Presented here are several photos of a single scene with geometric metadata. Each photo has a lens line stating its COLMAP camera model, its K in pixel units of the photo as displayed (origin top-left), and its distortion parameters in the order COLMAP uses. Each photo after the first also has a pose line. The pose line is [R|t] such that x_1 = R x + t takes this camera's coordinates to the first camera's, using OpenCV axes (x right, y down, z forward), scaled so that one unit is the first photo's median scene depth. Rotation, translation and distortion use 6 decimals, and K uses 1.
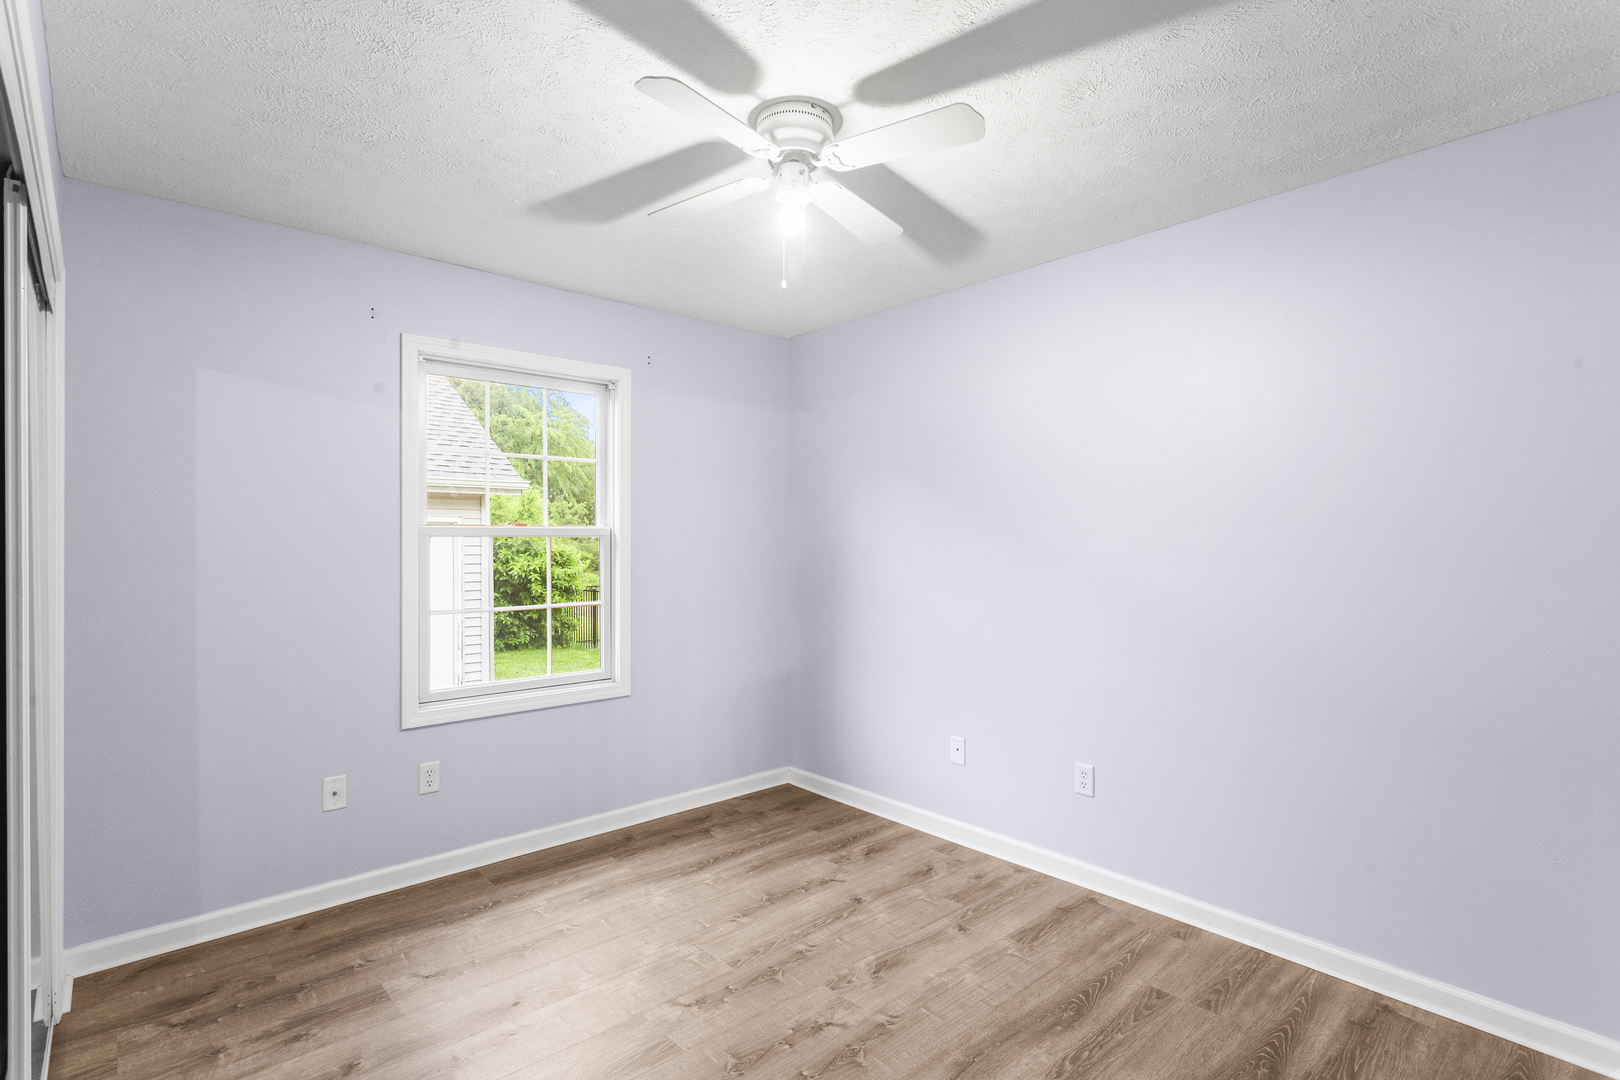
lens RADIAL K [[778.9, 0, 794.5], [0, 778.9, 526.9], [0, 0, 1]] dist [0.004573, 0.001700]
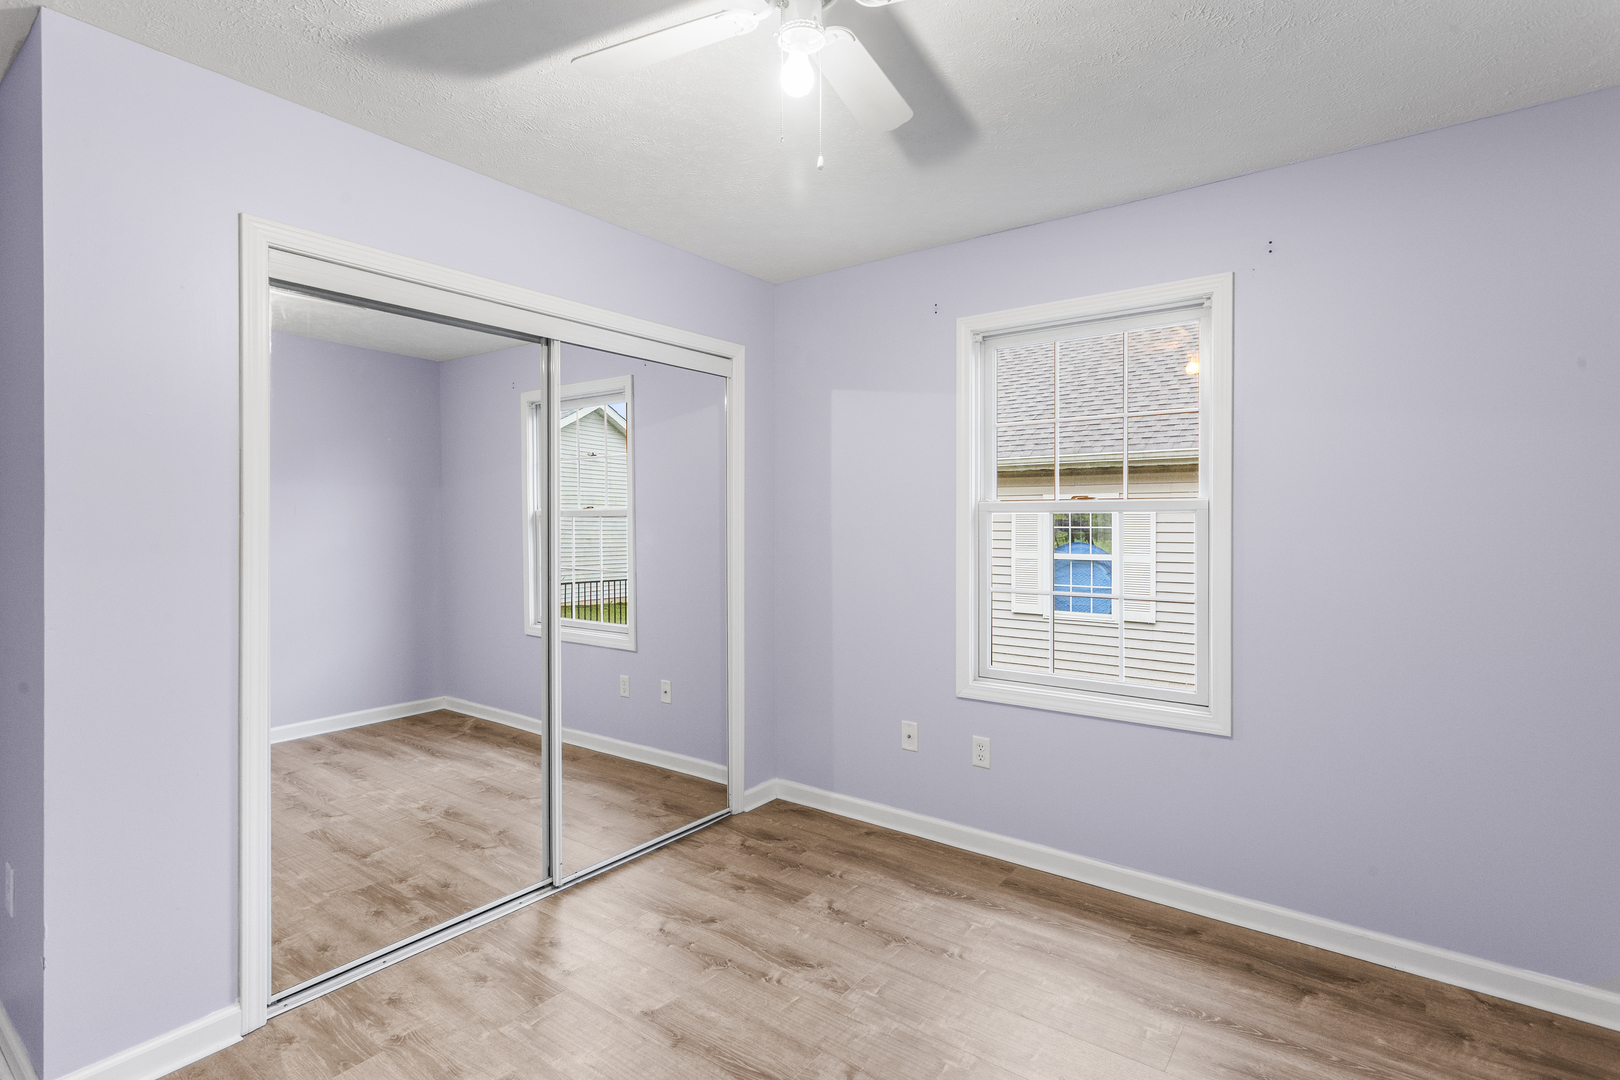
lens RADIAL K [[778.9, 0, 795.4], [0, 778.9, 508.8], [0, 0, 1]] dist [0.004573, 0.001700]
pose [[0.197715, -0.015923, -0.980130, 0.481161], [0.019735, 0.999730, -0.012260, 0.015257], [0.980061, -0.016919, 0.197976, 0.575929]]
